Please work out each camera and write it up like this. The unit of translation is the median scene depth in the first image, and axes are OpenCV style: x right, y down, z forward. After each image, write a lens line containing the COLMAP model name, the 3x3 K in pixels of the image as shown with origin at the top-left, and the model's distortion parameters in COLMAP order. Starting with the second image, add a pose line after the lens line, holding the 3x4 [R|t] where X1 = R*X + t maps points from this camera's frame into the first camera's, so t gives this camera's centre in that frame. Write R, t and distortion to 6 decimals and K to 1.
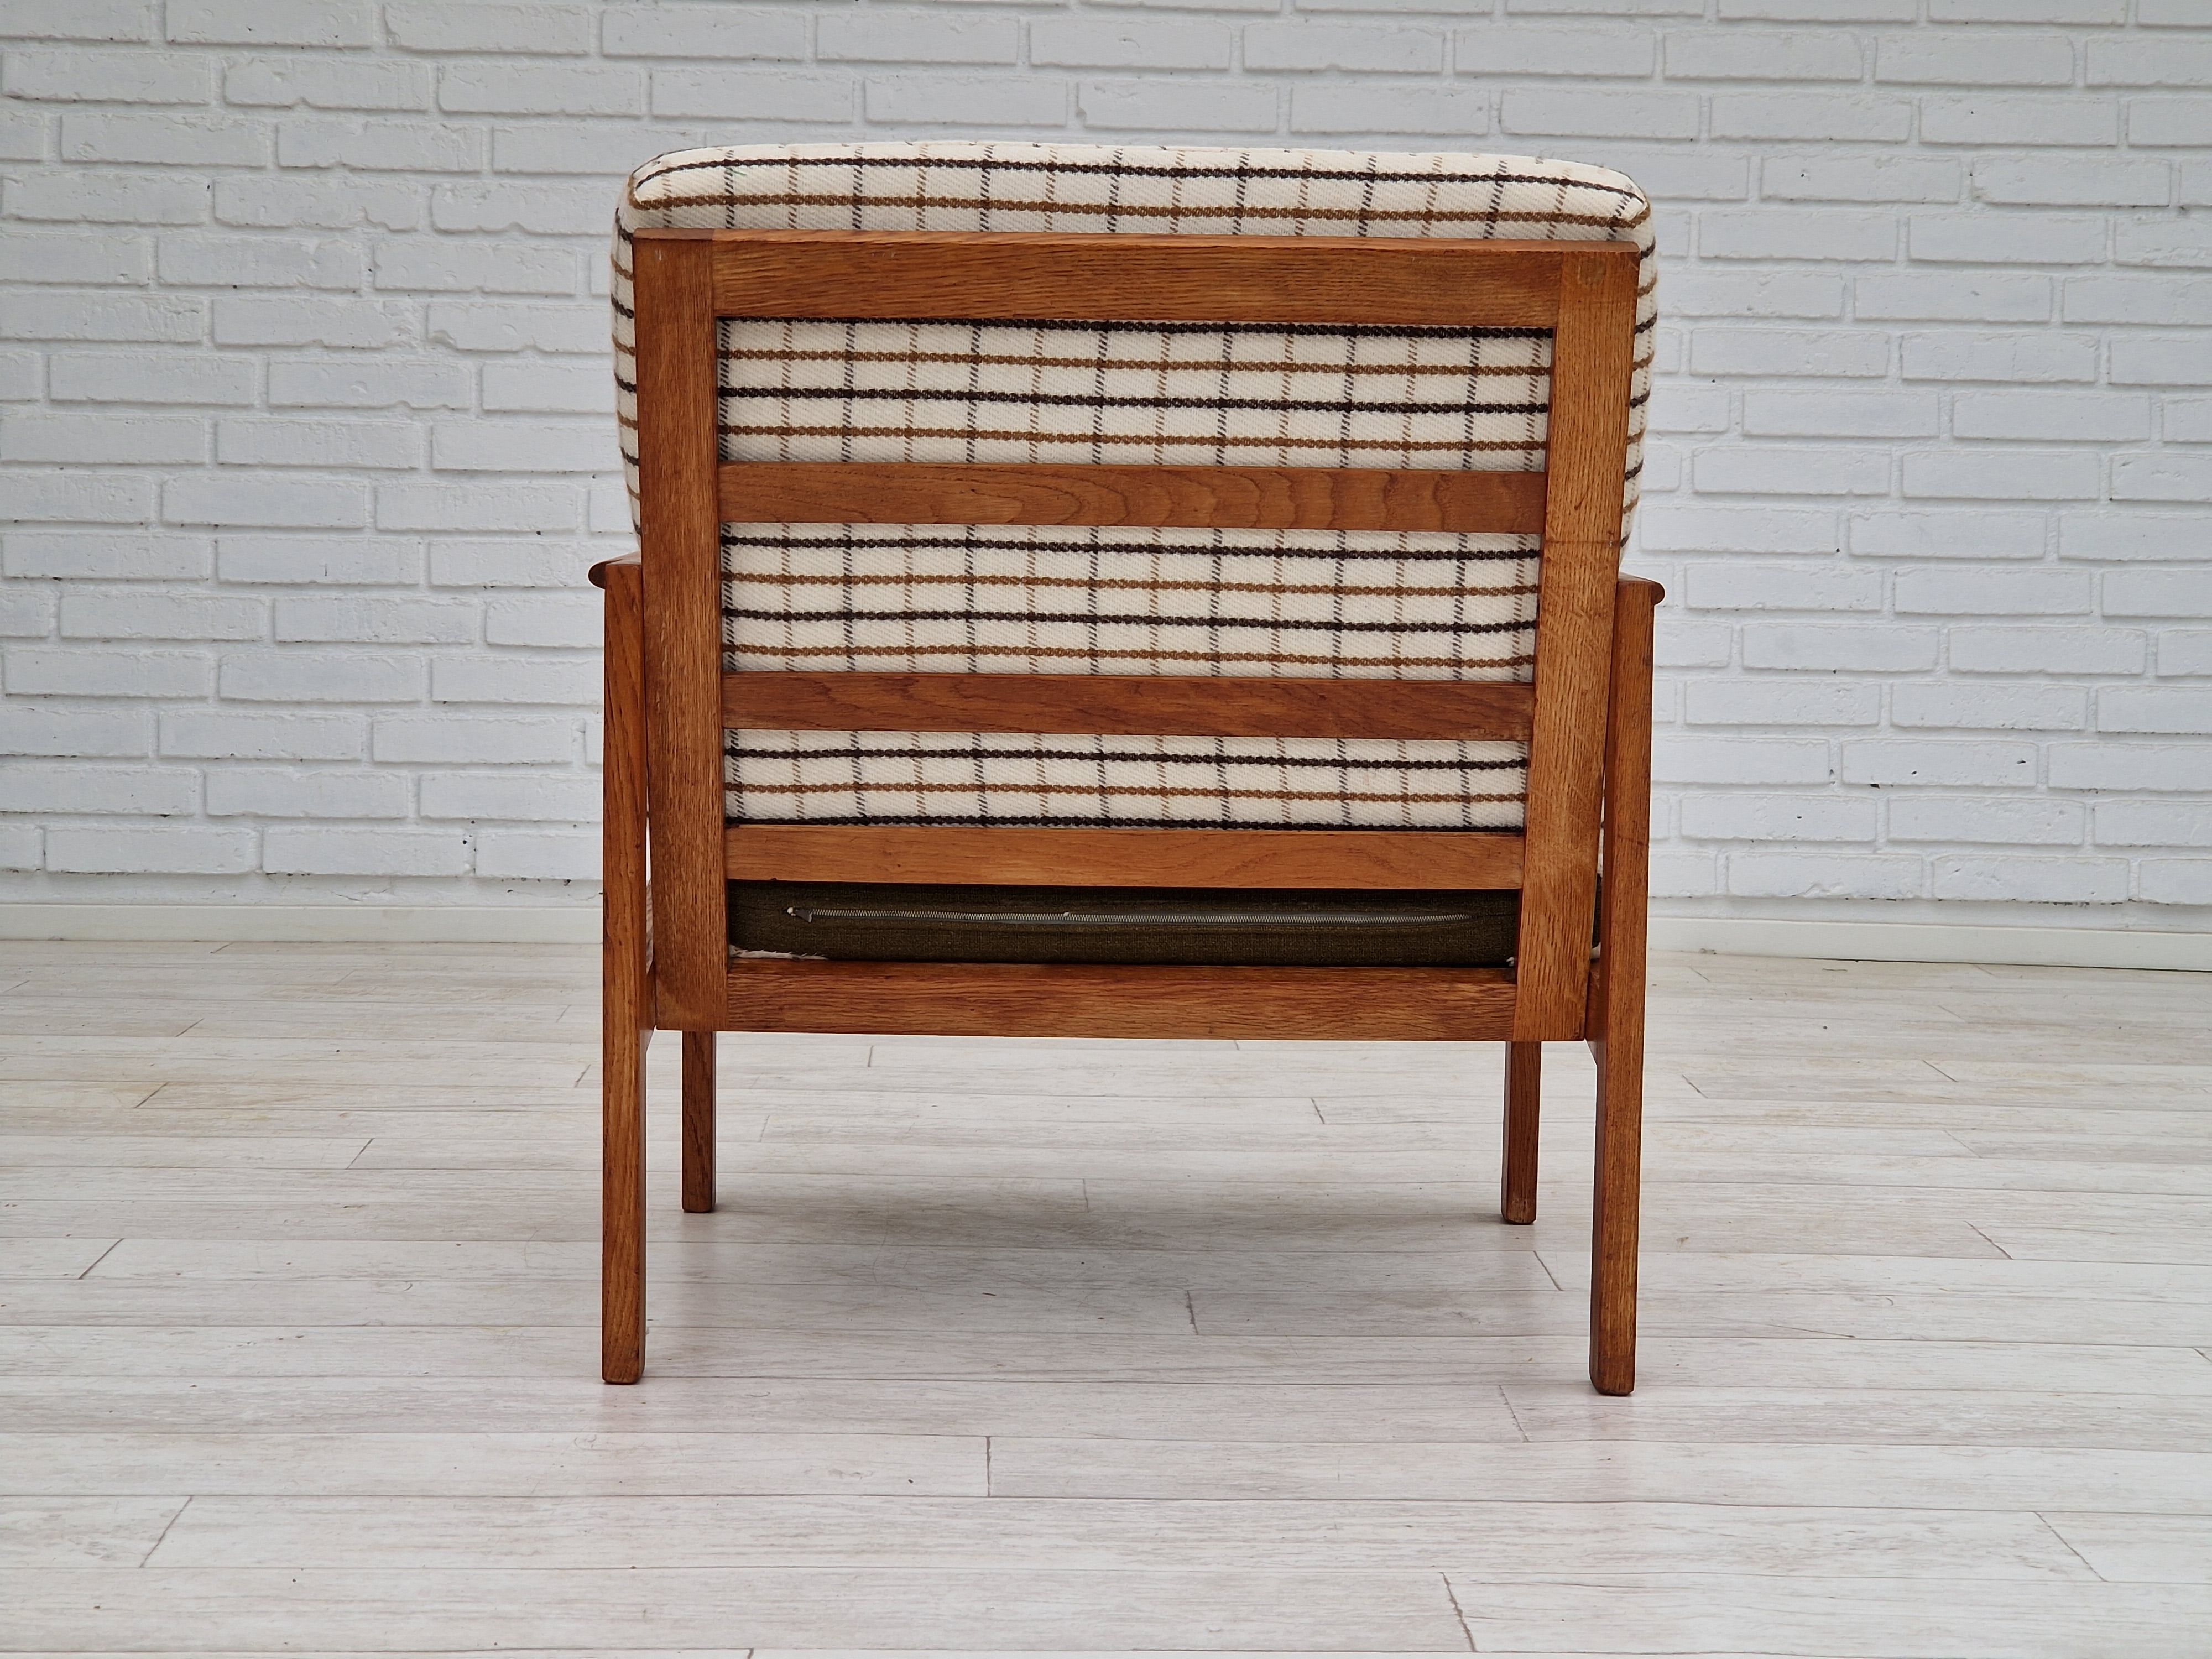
lens RADIAL K [[4218.4, 0, 1153.4], [0, 4218.4, 802.9], [0, 0, 1]] dist [0.073708, 0.000000]
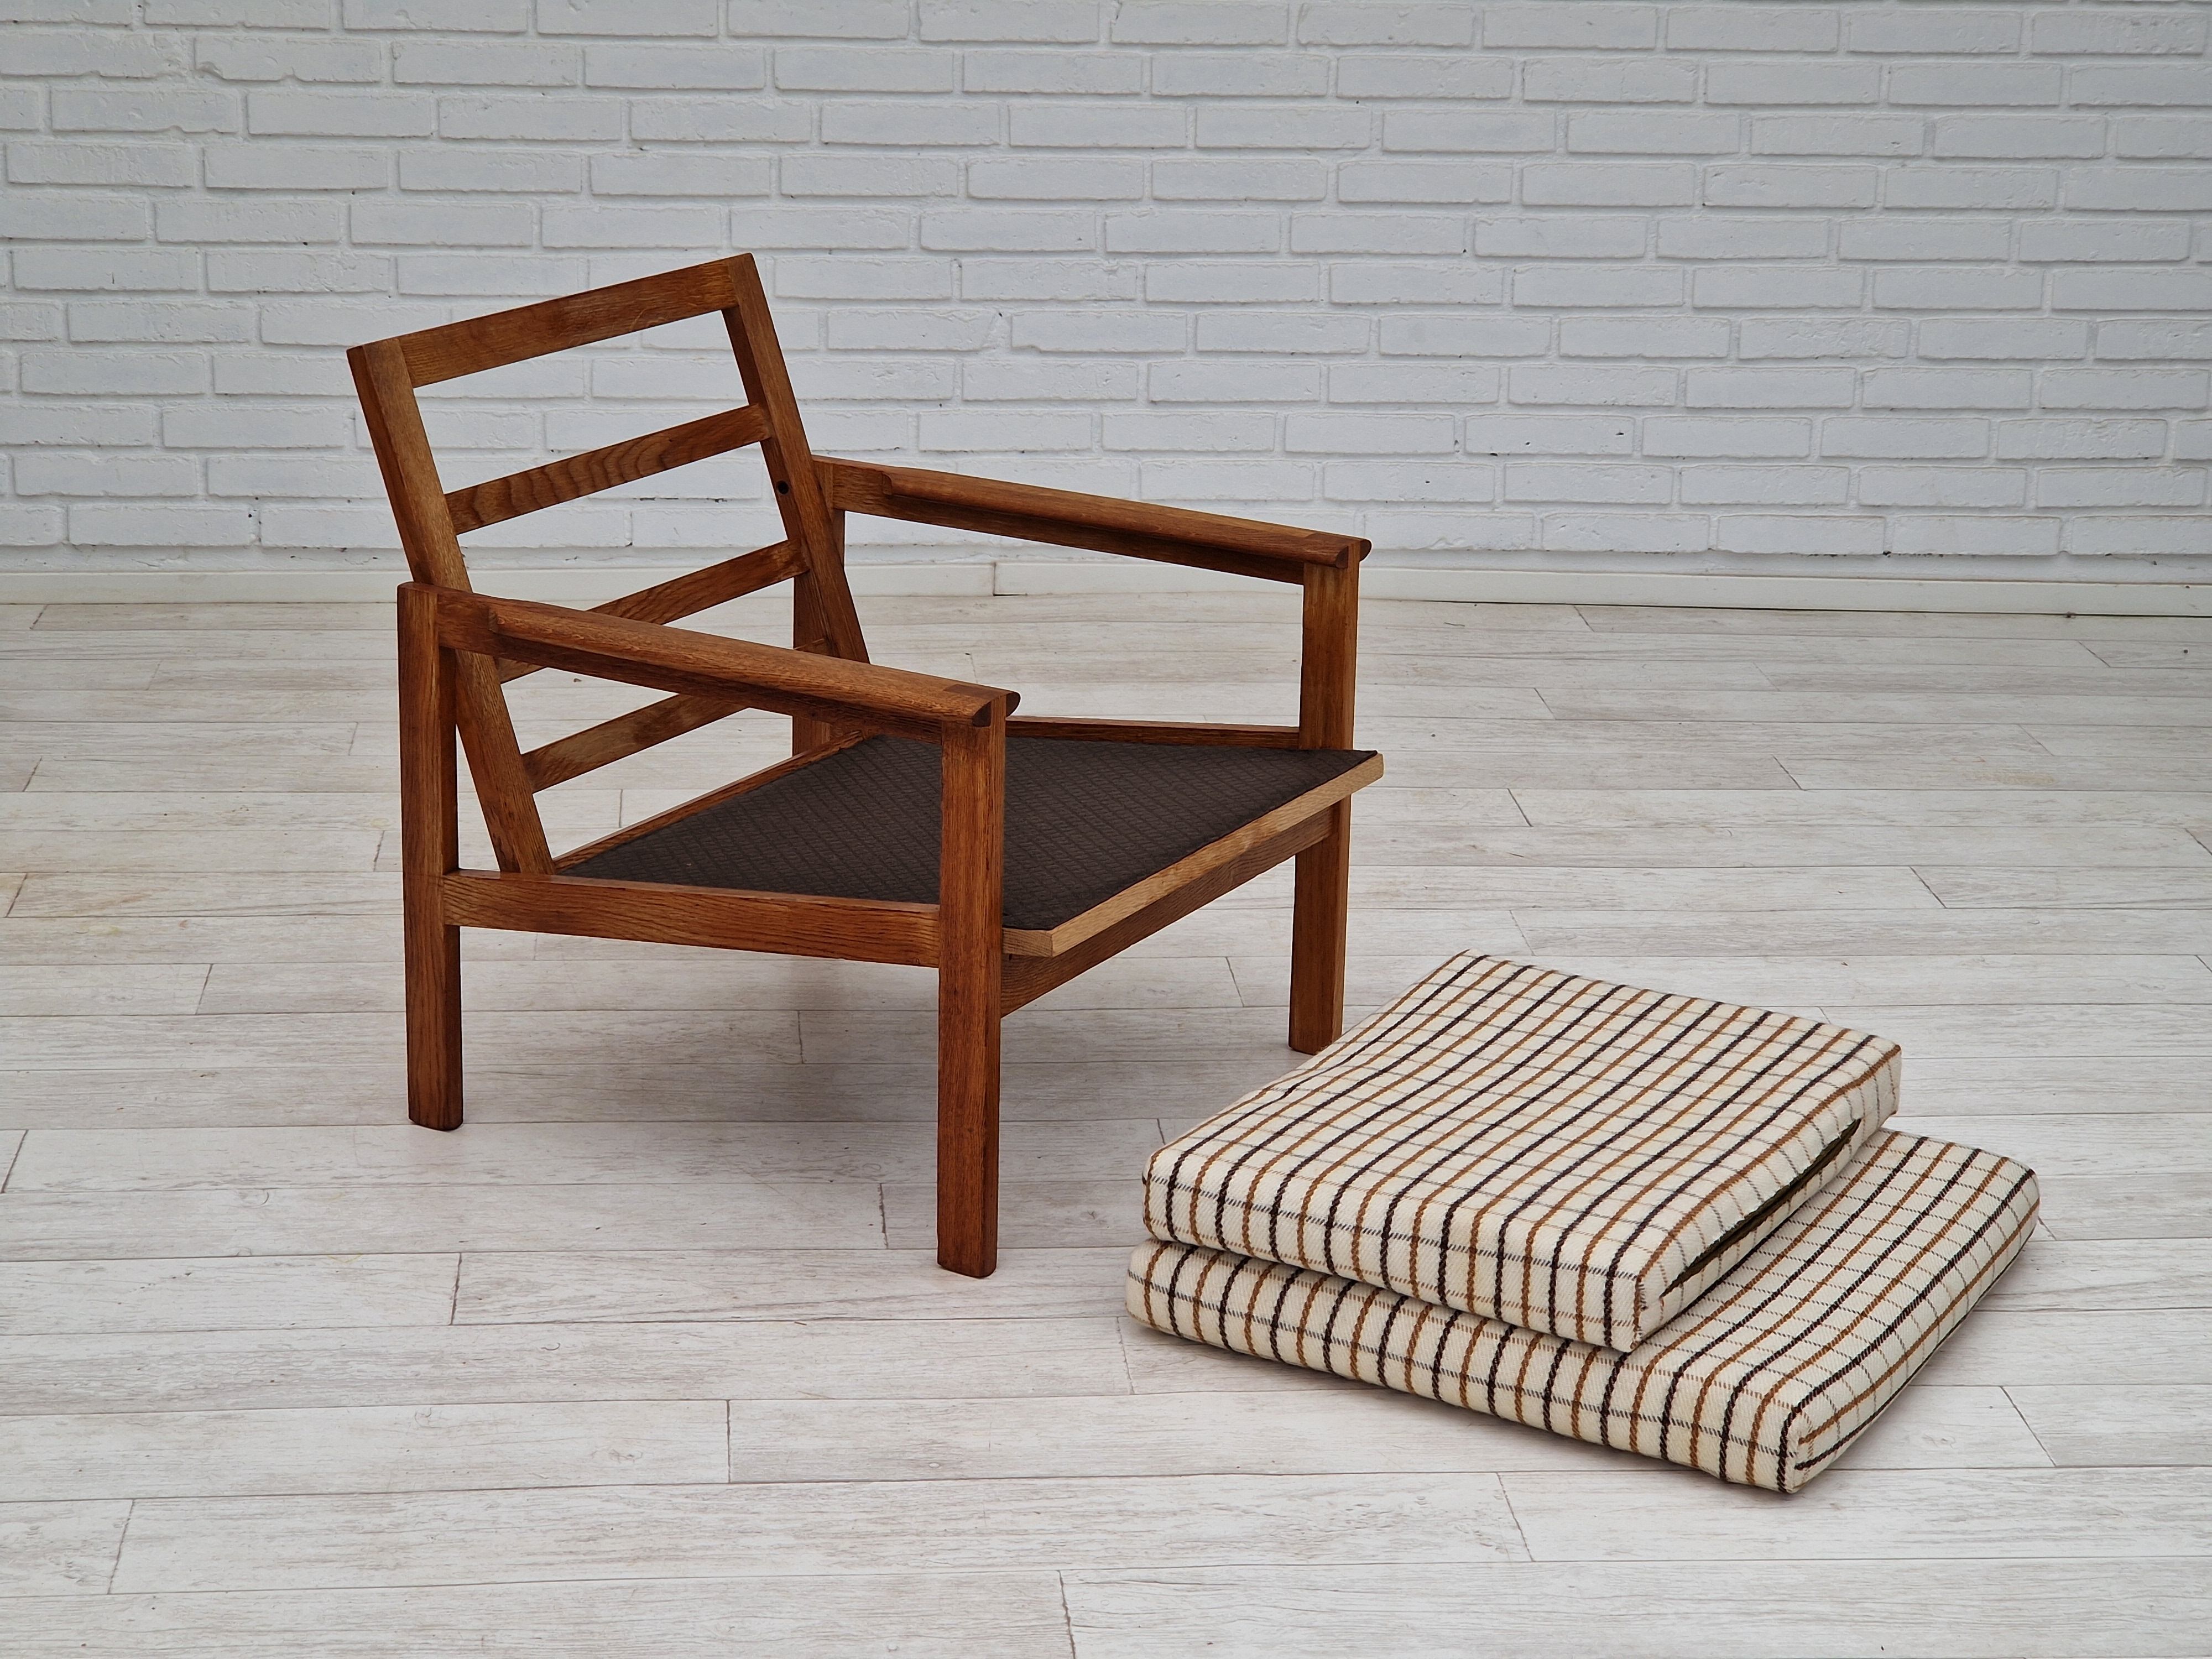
lens RADIAL K [[4218.4, 0, 1119.0], [0, 4218.4, 818.0], [0, 0, 1]] dist [0.073708, 0.000000]
pose [[0.998480, -0.009606, 0.054273, 0.006764], [-0.002600, 0.975392, 0.220461, -0.163578], [-0.055055, -0.220267, 0.973885, -0.132602]]
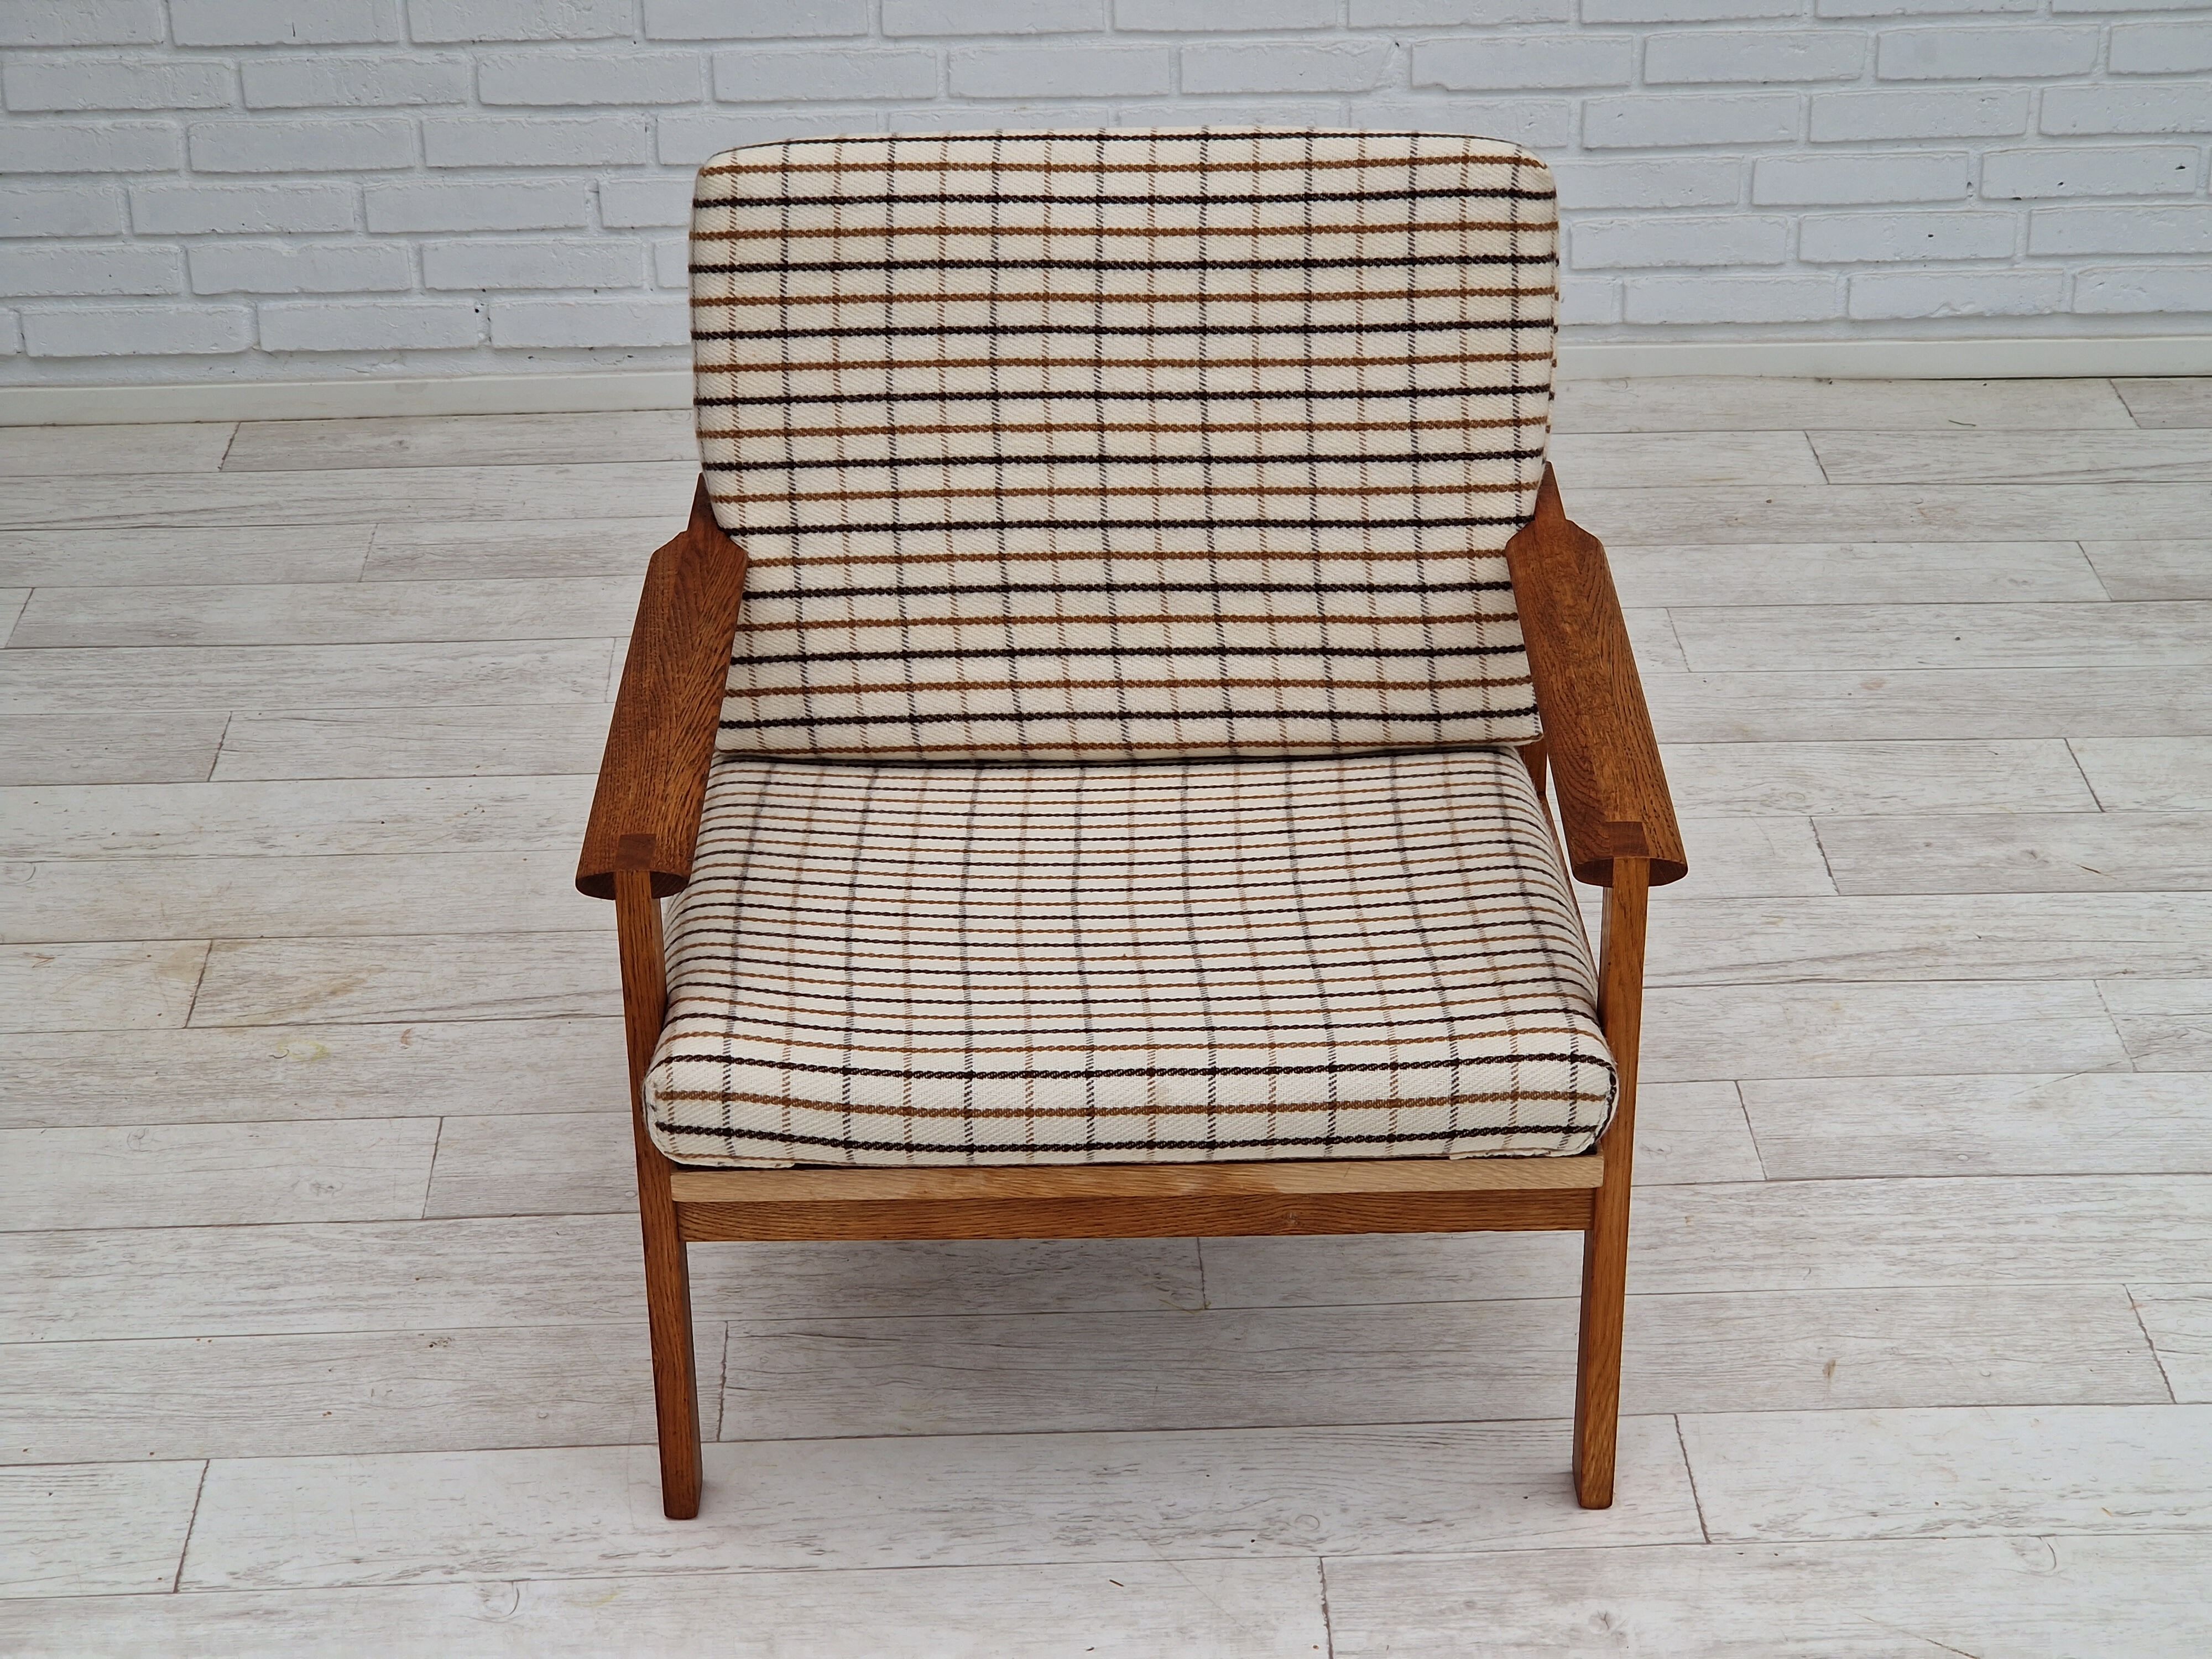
lens RADIAL K [[4218.4, 0, 1138.7], [0, 4218.4, 889.9], [0, 0, 1]] dist [0.073708, 0.000000]
pose [[0.999682, -0.022733, -0.010945, -0.011645], [0.025219, 0.913209, 0.406710, -0.249661], [0.000749, -0.406856, 0.913492, 0.108527]]
